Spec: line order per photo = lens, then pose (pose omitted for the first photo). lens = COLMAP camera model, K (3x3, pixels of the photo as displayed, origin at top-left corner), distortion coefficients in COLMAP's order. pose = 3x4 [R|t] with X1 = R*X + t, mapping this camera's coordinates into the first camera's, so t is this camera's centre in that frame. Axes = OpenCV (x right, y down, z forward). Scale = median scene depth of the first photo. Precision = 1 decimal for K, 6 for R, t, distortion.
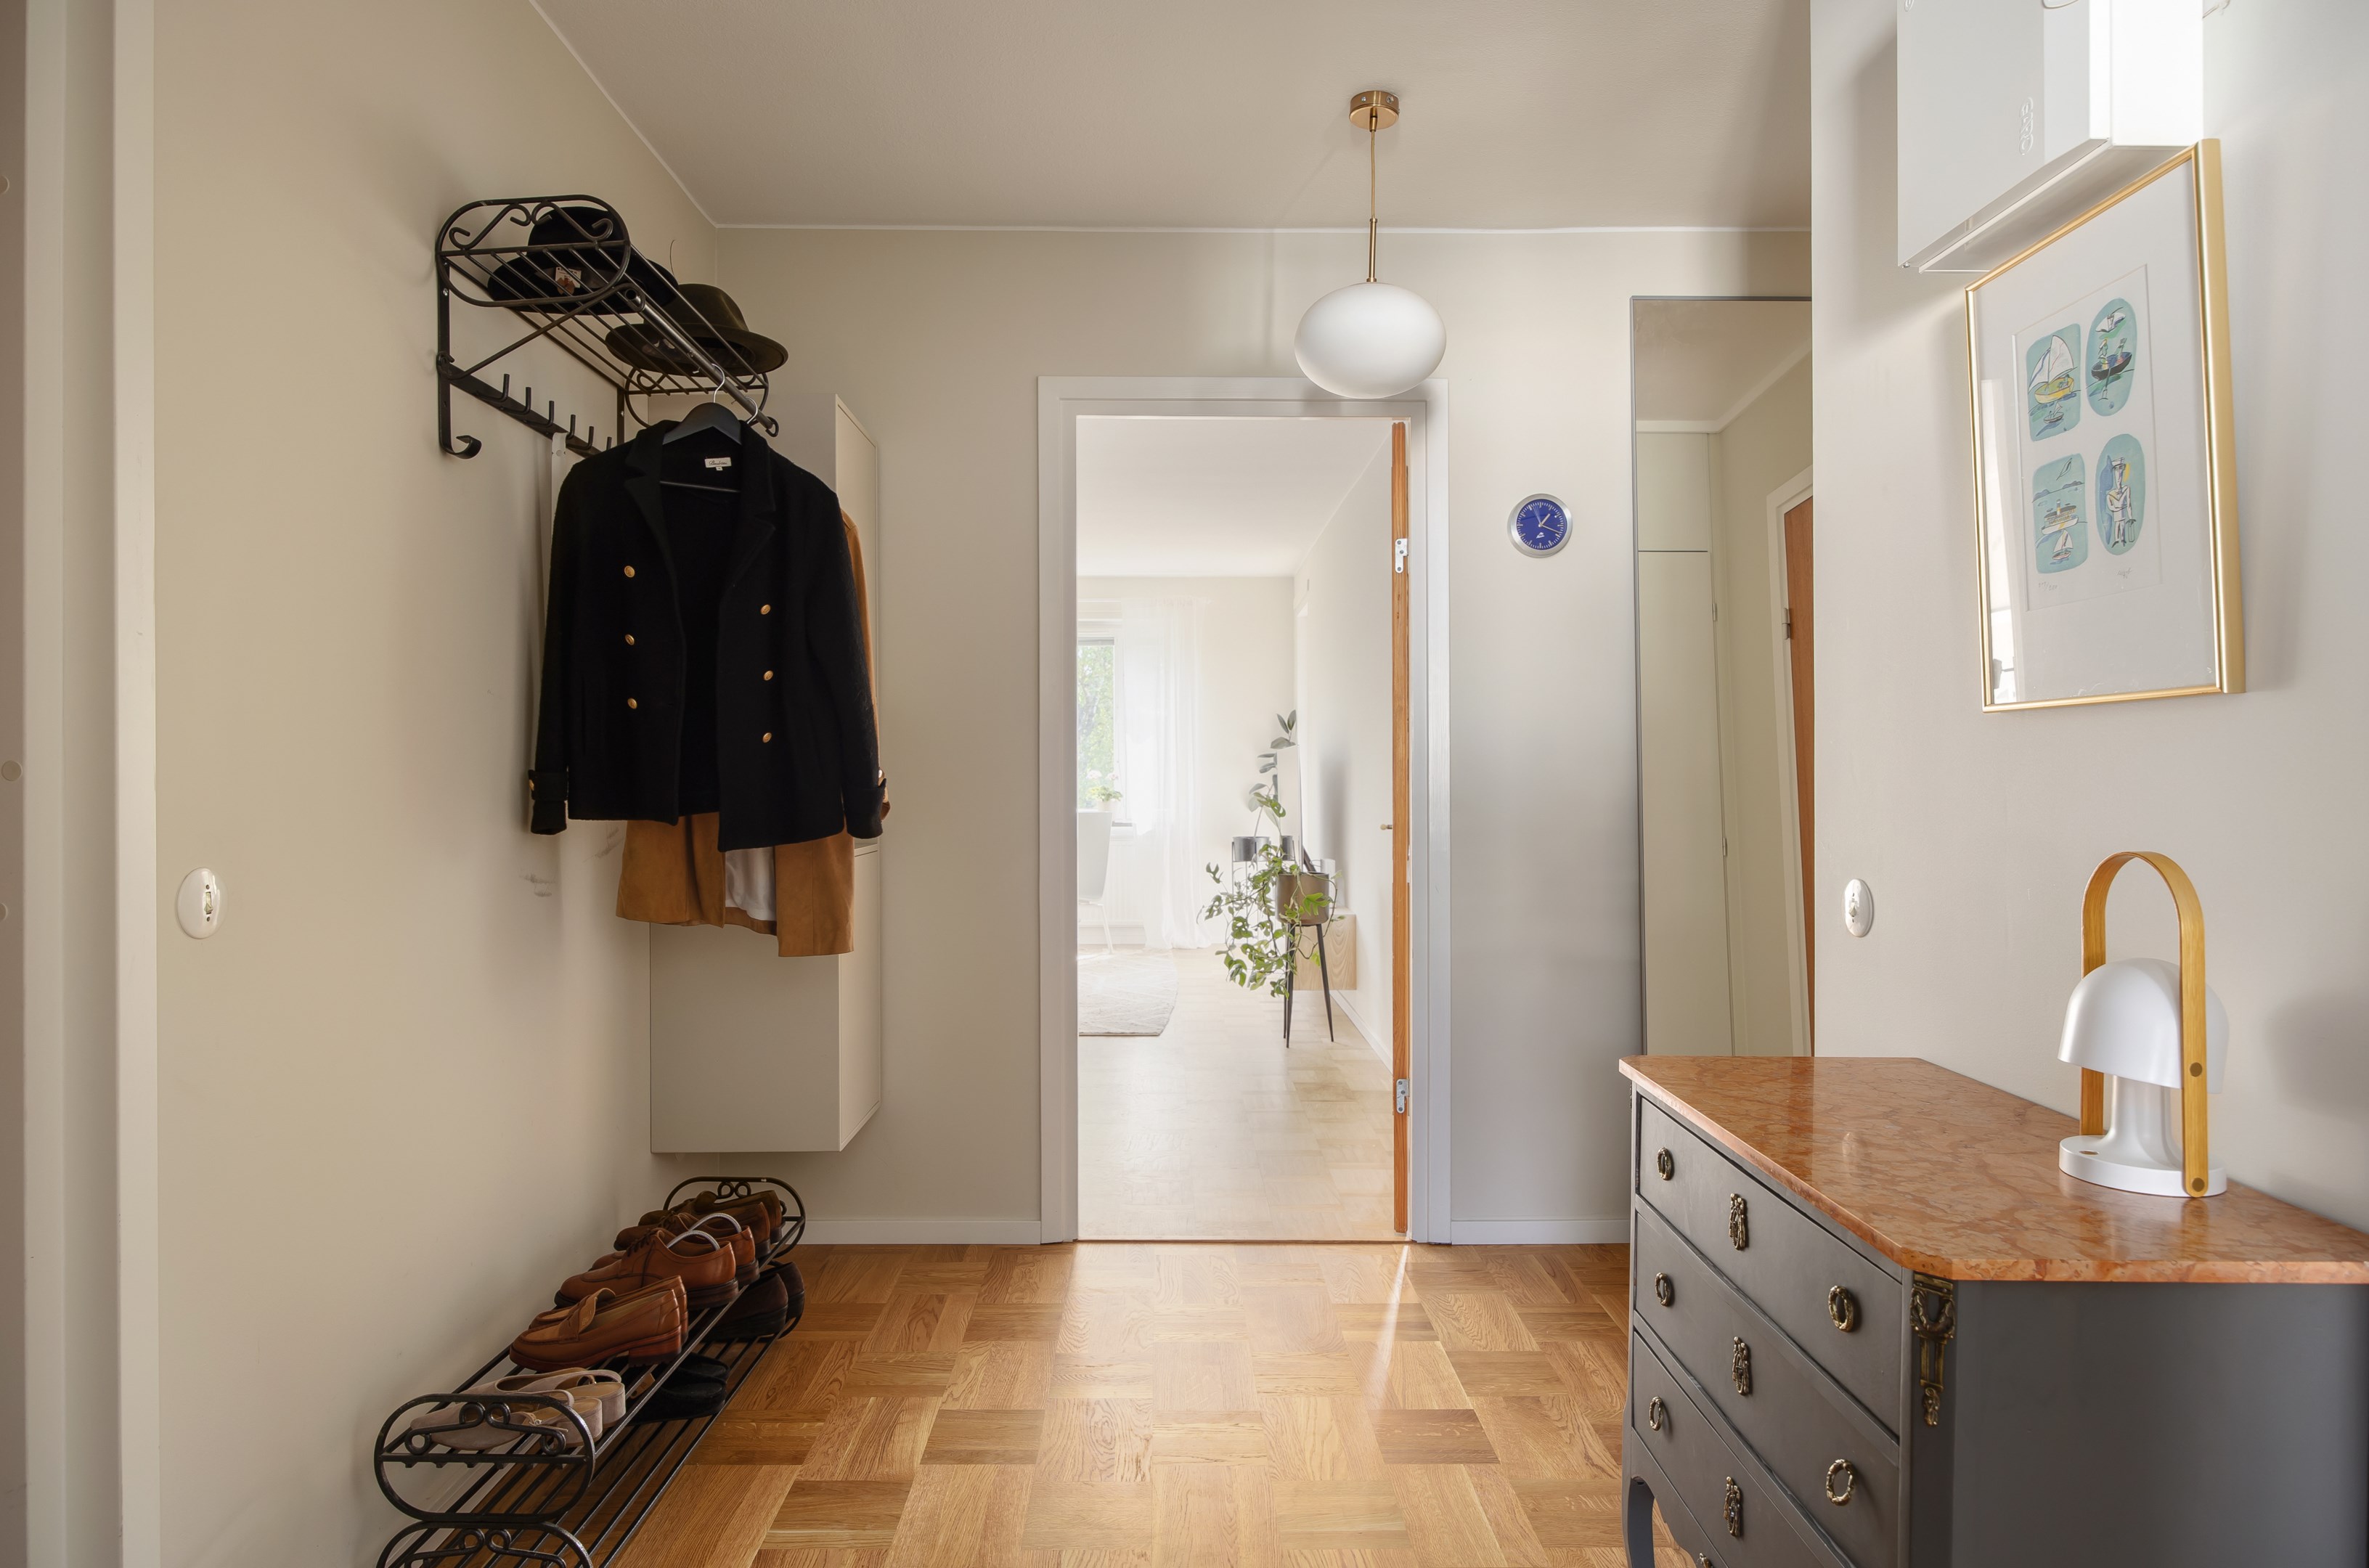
lens RADIAL K [[1378.5, 0, 1184.5], [0, 1378.5, 784.0], [0, 0, 1]] dist [-0.003814, 0.000580]
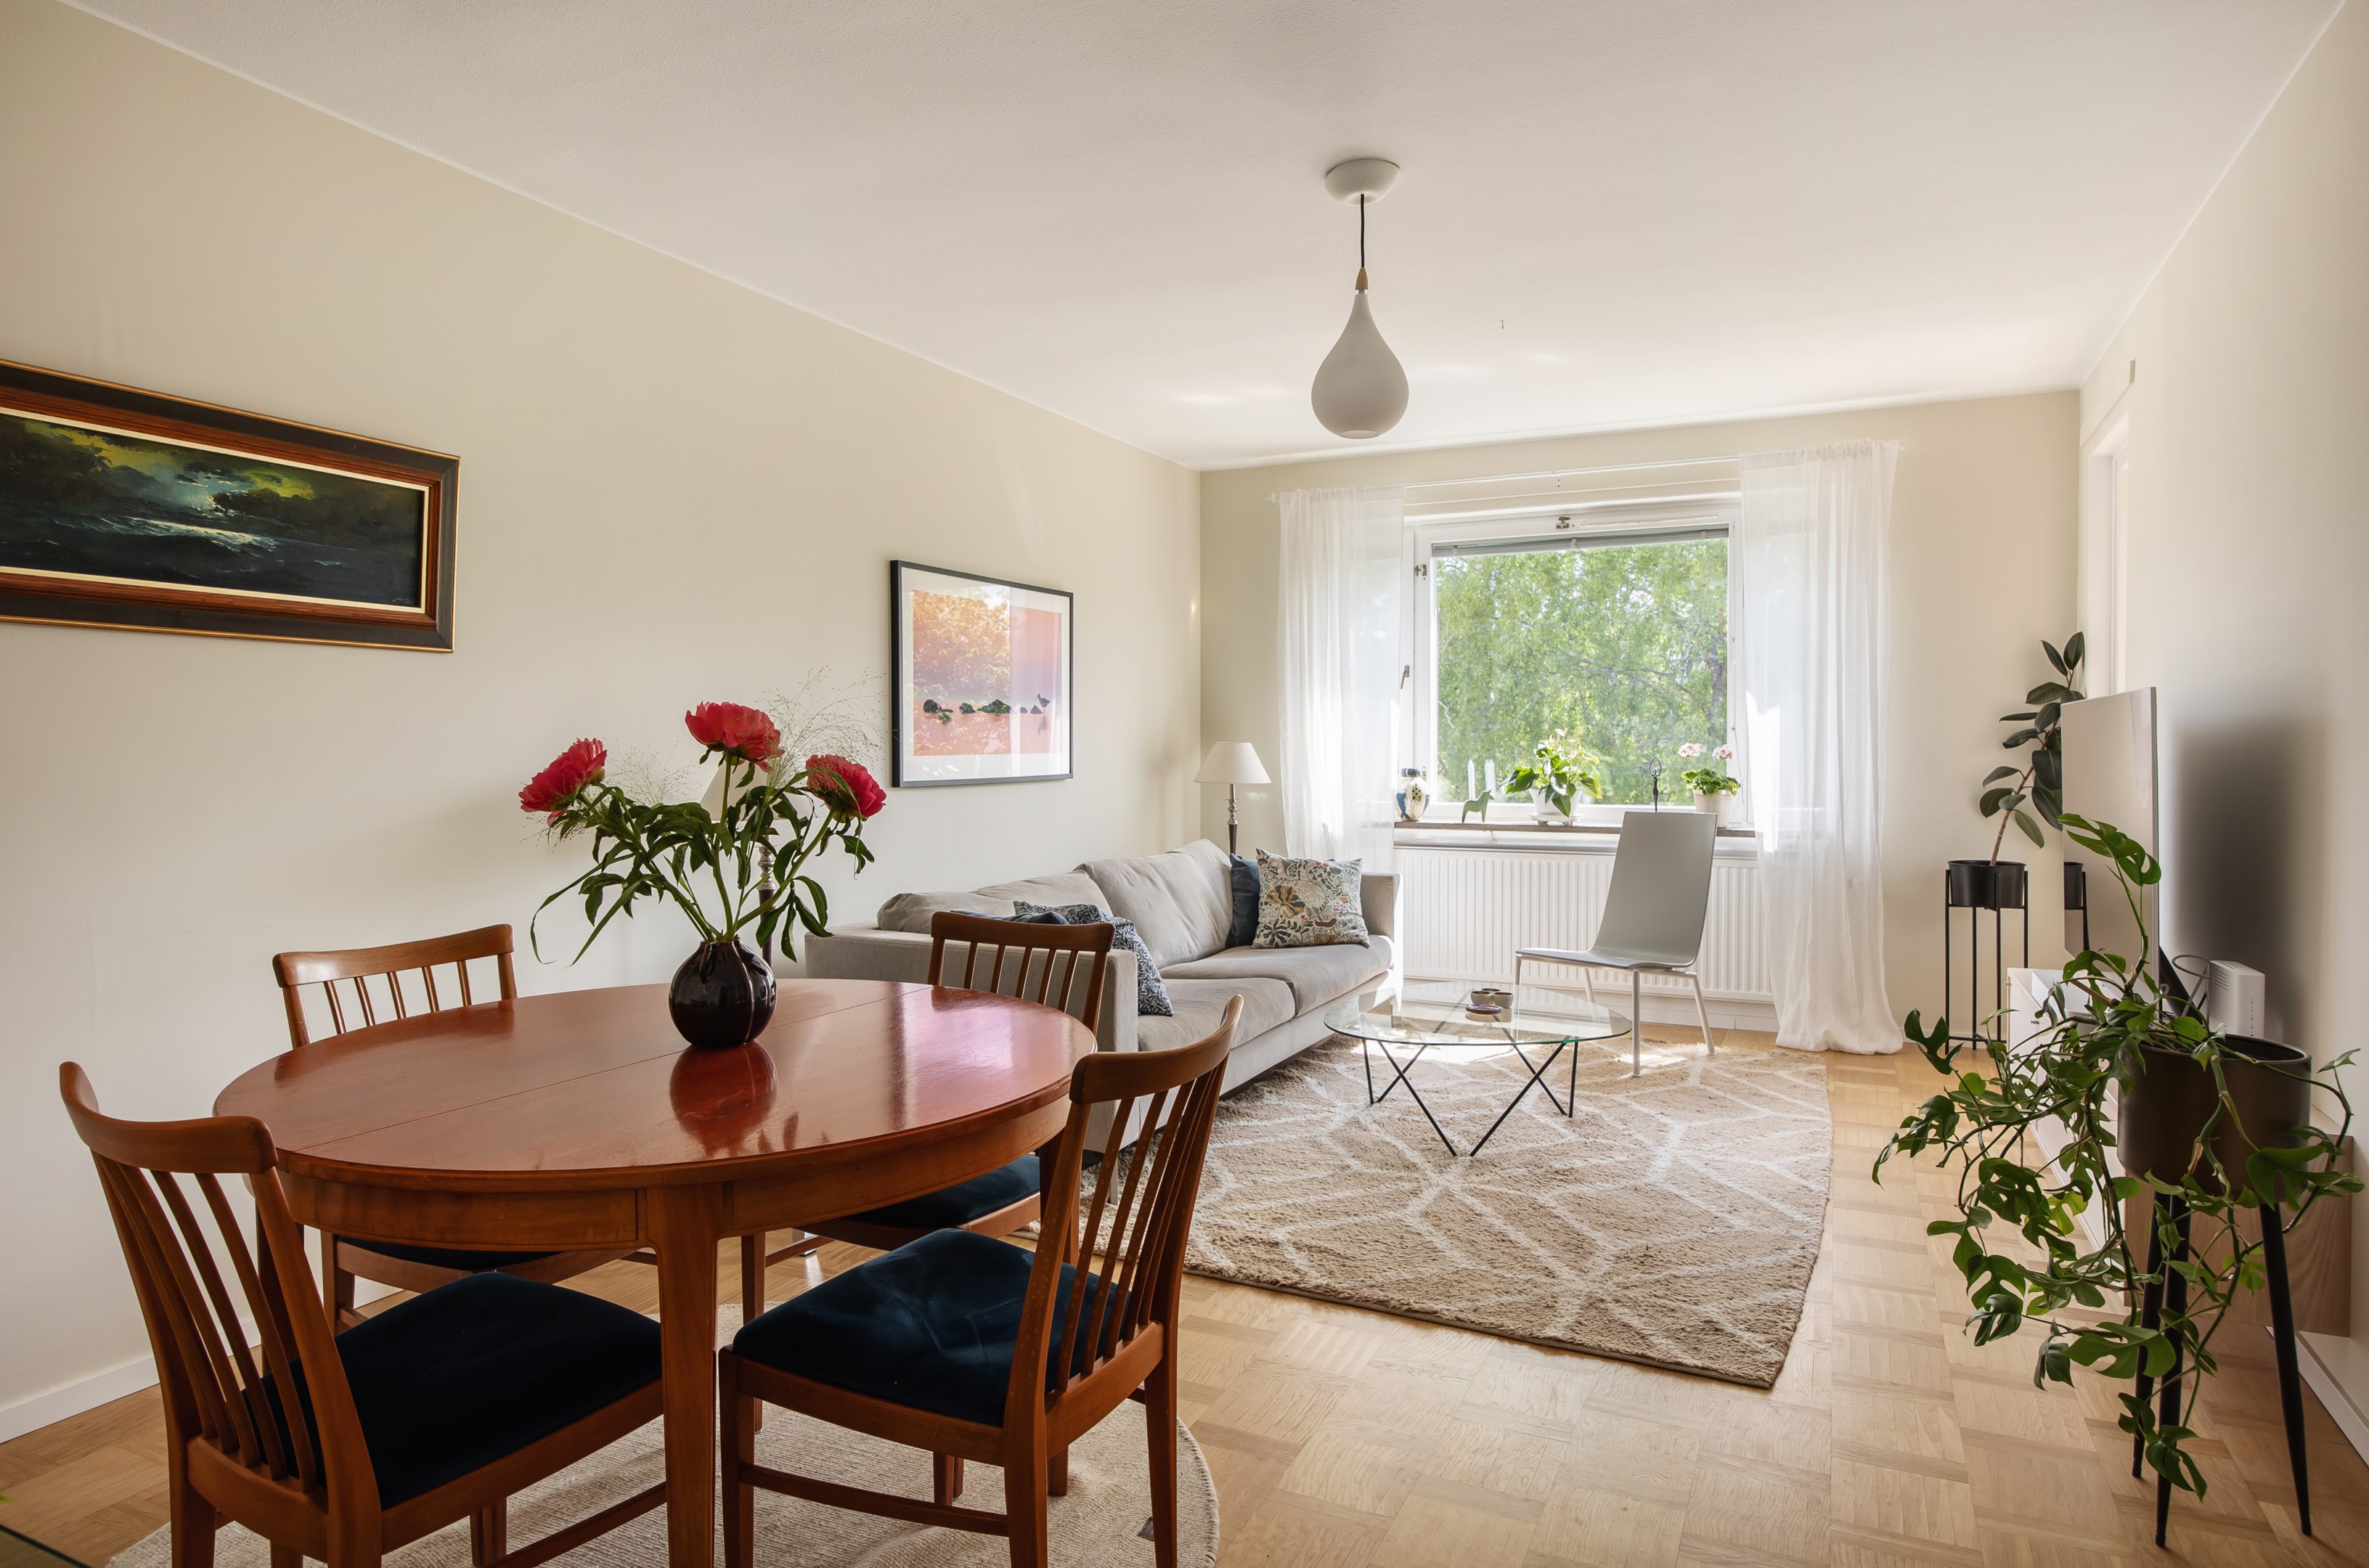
lens RADIAL K [[1378.5, 0, 1184.5], [0, 1378.5, 784.0], [0, 0, 1]] dist [-0.003814, 0.000580]
pose [[0.898183, 0.009336, -0.439523, 0.003671], [0.000728, 0.999742, 0.022723, -0.009722], [0.439622, -0.020729, 0.897944, 0.558204]]
